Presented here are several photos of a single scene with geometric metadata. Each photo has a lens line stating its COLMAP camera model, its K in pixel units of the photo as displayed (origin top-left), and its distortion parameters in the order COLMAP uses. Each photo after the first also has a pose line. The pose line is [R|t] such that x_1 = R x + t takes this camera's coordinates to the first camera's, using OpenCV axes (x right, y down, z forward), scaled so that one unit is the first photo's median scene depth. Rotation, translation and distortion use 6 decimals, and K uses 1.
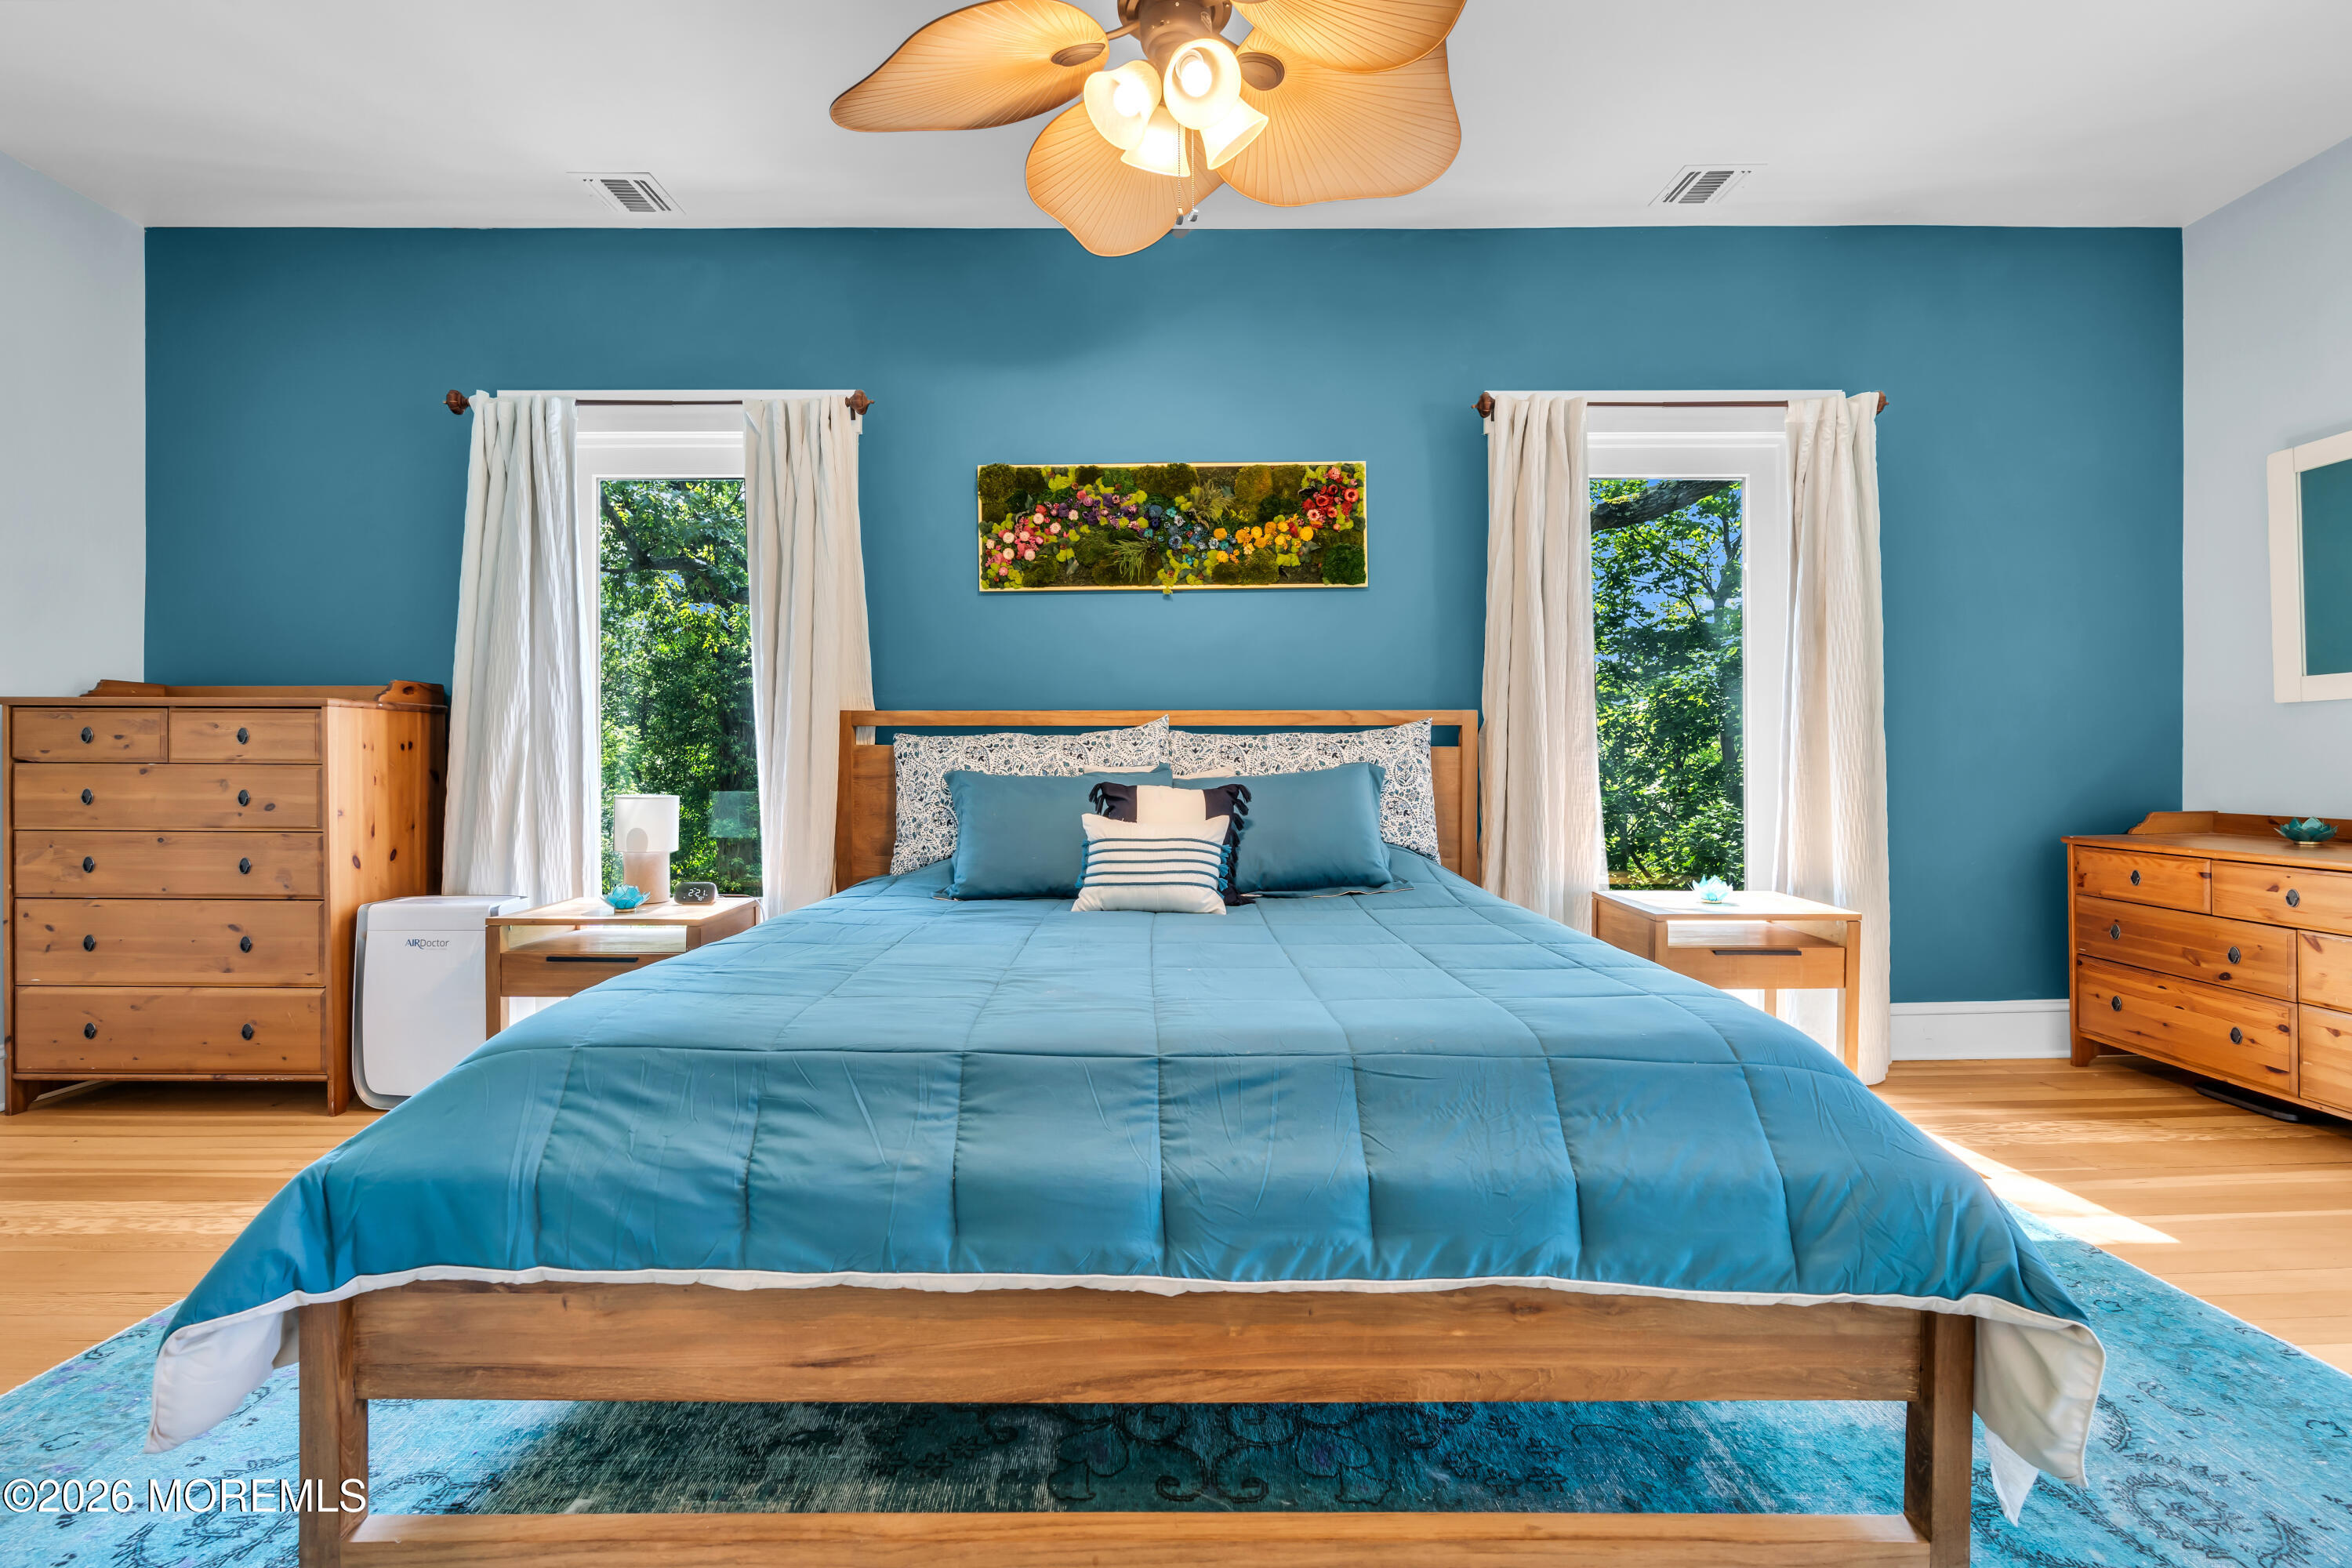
lens RADIAL K [[1065.7, 0, 1166.3], [0, 1065.7, 774.5], [0, 0, 1]] dist [-0.016126, 0.007647]
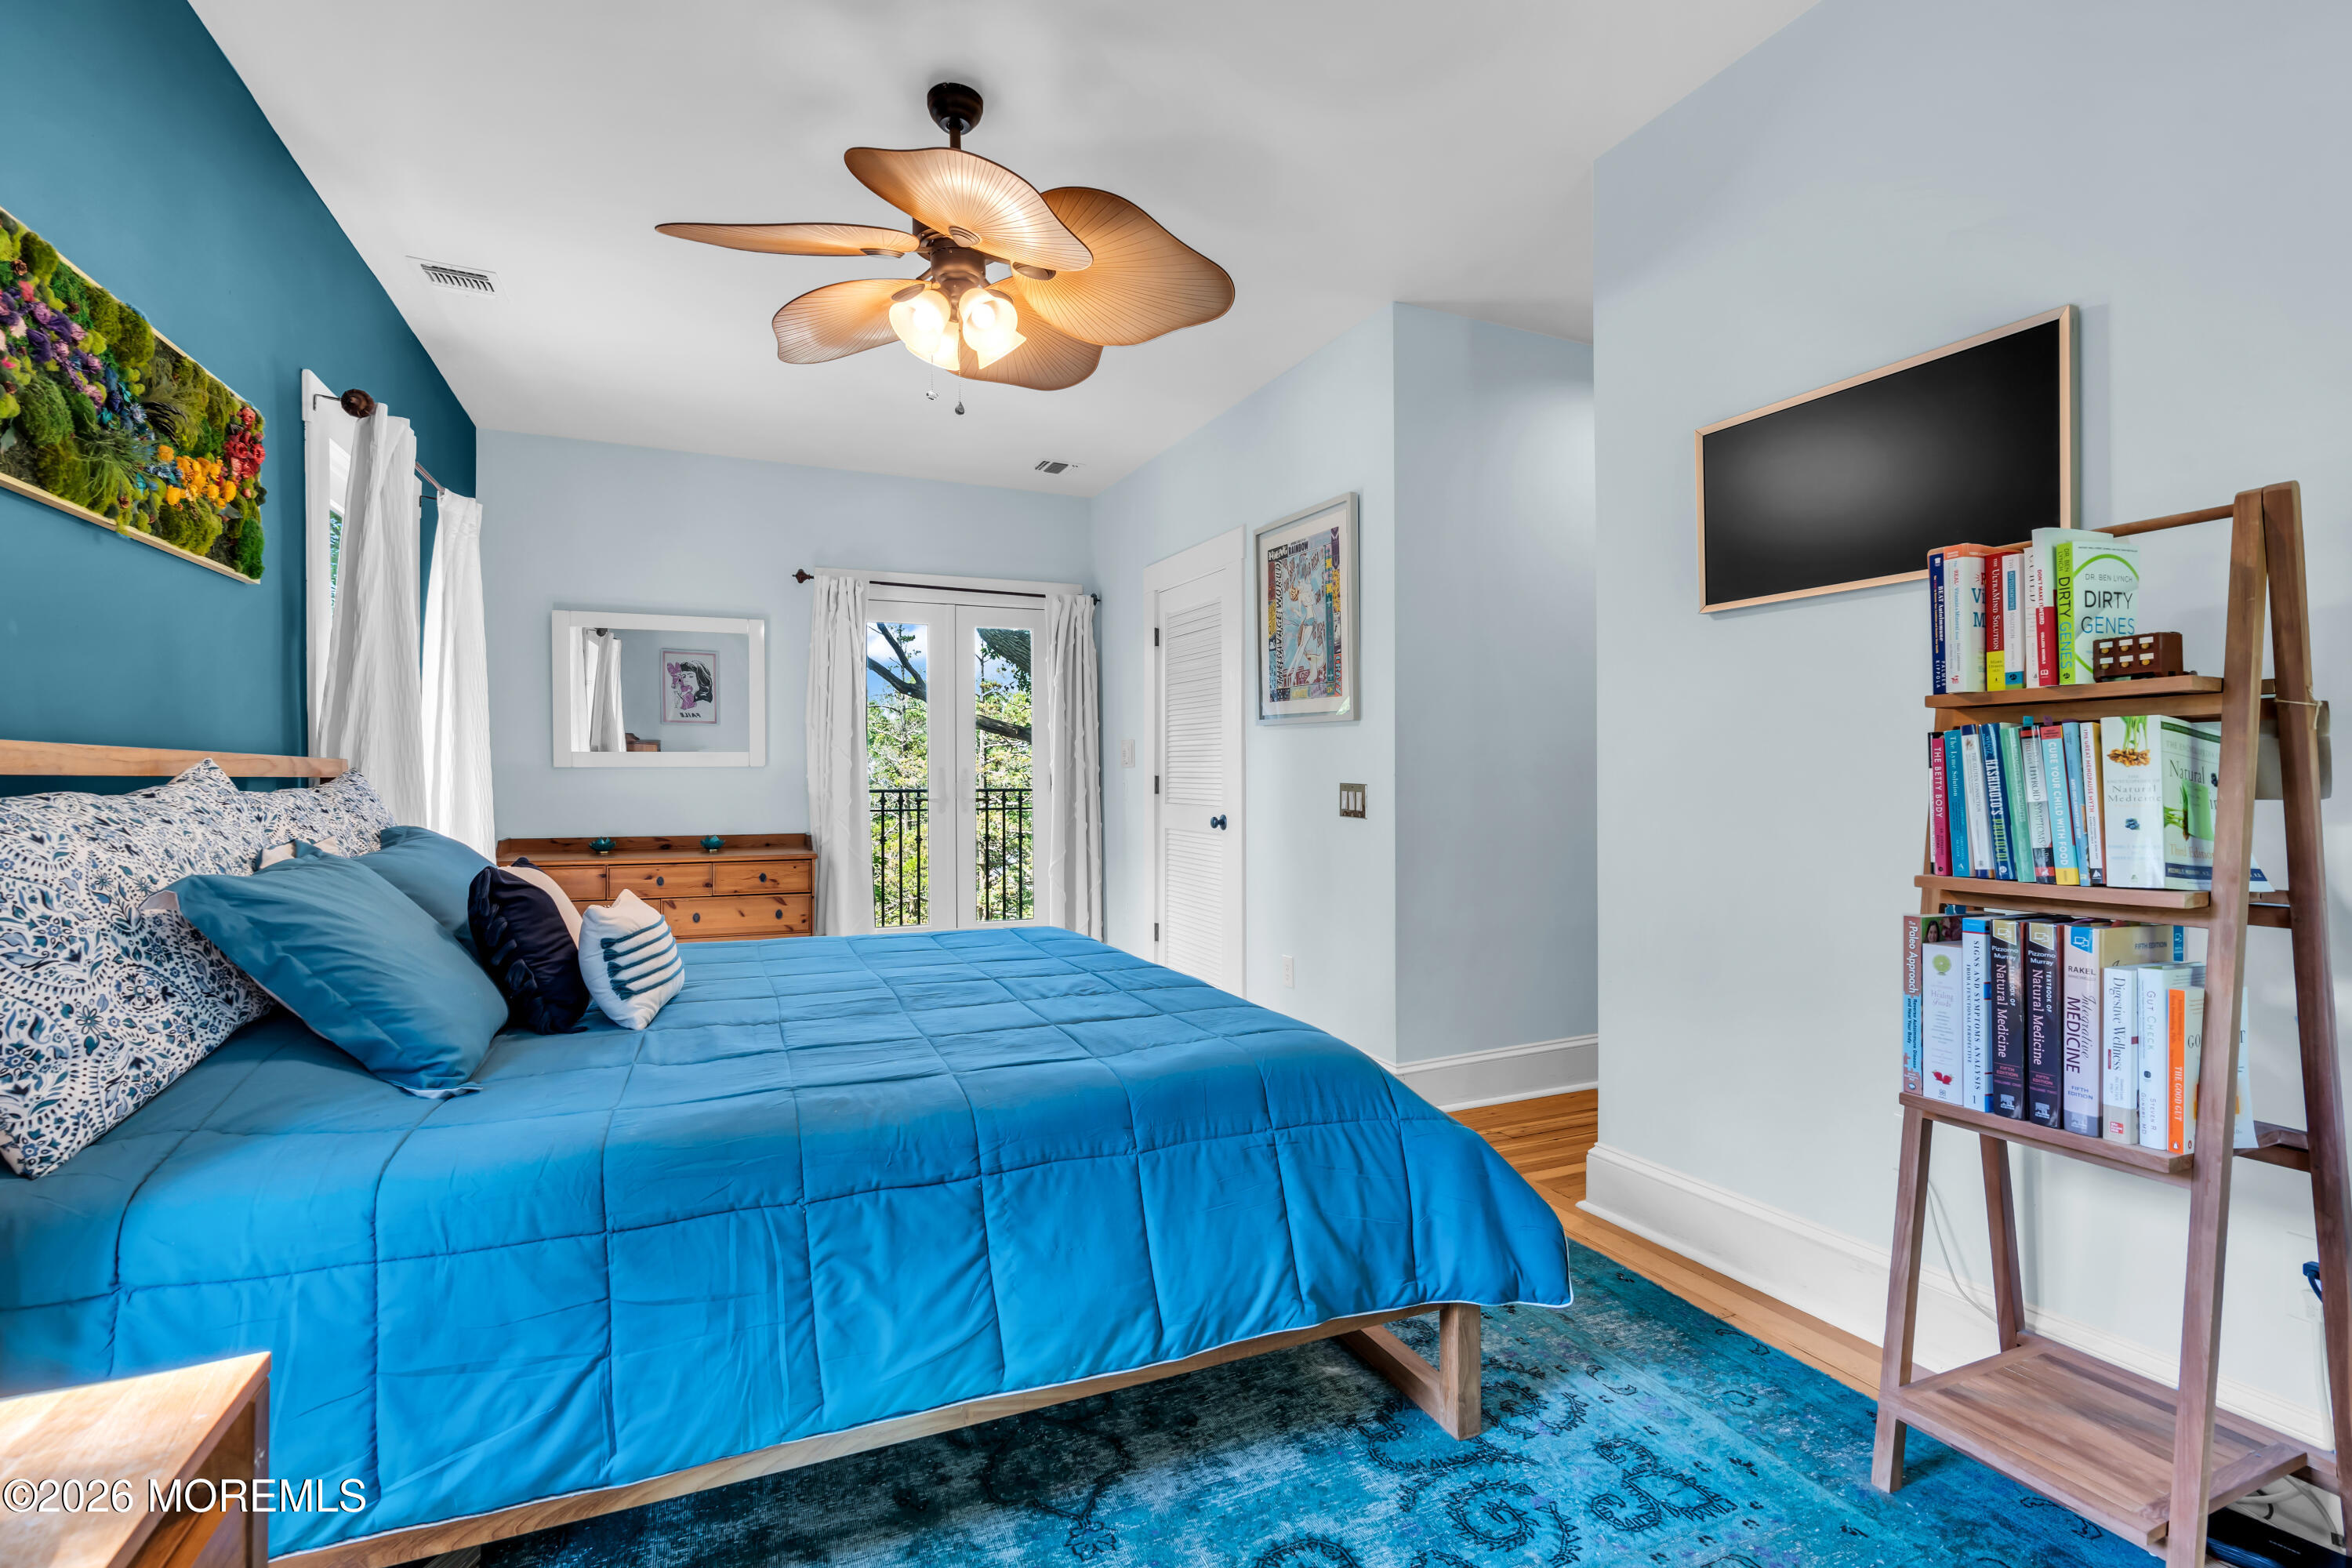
lens RADIAL K [[1065.7, 0, 1166.3], [0, 1065.7, 774.5], [0, 0, 1]] dist [-0.016126, 0.007647]
pose [[-0.390527, 0.006236, 0.920570, -0.921141], [0.012543, 0.999920, -0.001452, -0.050262], [-0.920506, 0.010980, -0.390574, 0.907182]]
